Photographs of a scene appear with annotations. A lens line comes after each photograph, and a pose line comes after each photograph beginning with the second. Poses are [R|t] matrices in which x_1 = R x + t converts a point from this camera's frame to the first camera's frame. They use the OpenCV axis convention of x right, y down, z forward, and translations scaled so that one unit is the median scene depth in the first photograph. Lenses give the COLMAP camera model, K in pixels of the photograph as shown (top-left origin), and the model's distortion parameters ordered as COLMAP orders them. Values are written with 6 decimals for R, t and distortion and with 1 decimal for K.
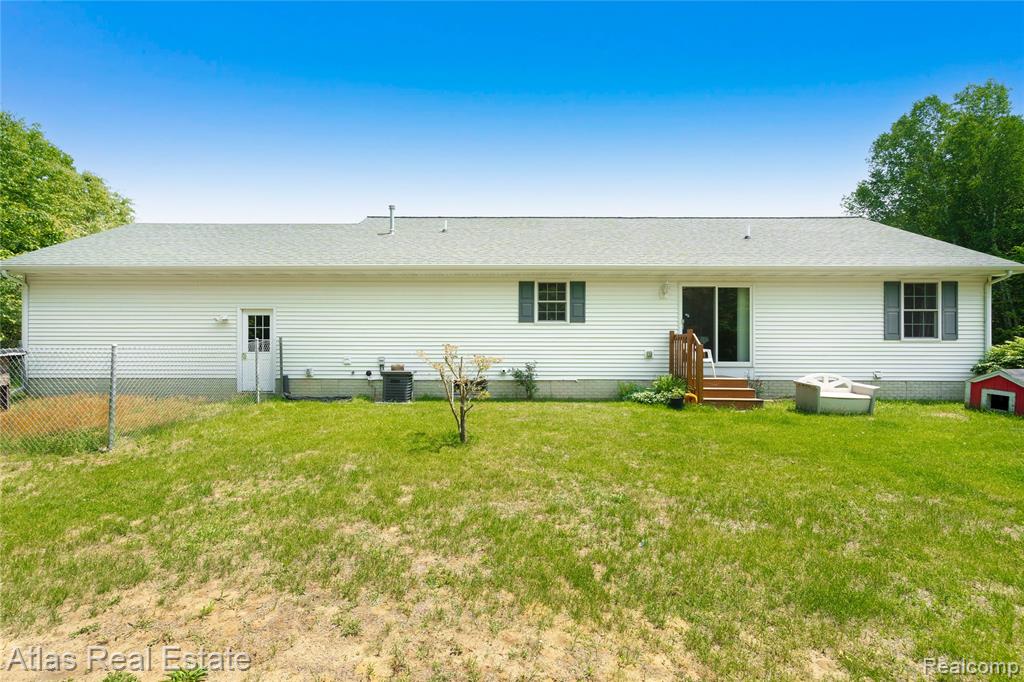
lens RADIAL K [[455.5, 0, 512.2], [0, 455.5, 320.1], [0, 0, 1]] dist [0.001657, 0.000121]
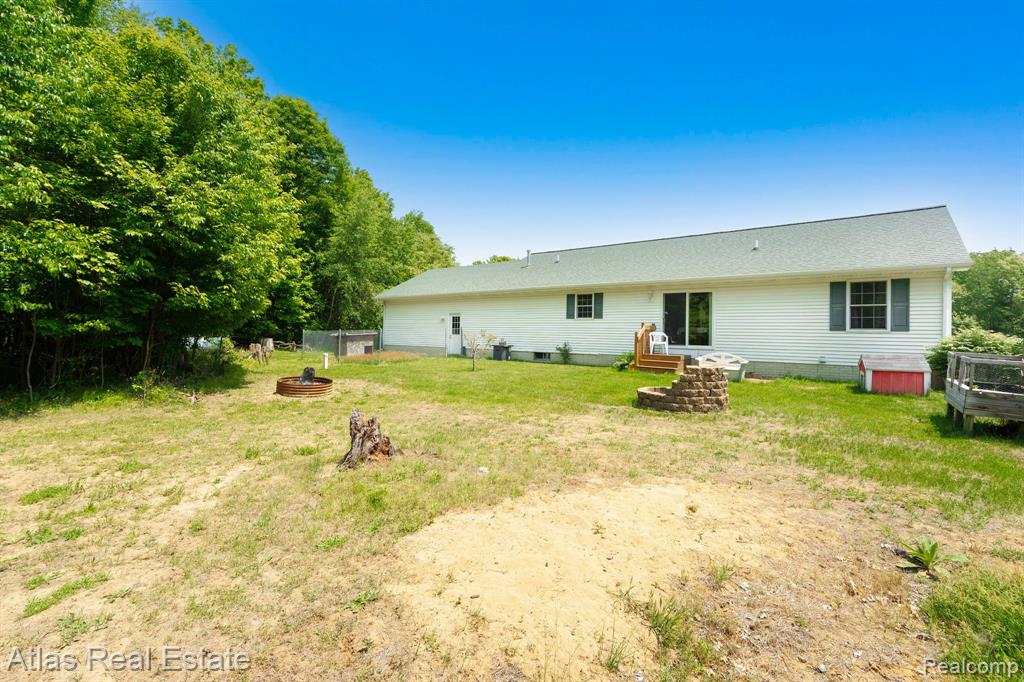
lens RADIAL K [[455.5, 0, 512.2], [0, 455.5, 320.1], [0, 0, 1]] dist [0.001657, 0.000121]
pose [[0.806210, -0.007050, -0.591587, 0.847569], [-0.003899, 0.999844, -0.017229, 0.039552], [0.591616, 0.016196, 0.806057, -0.473363]]
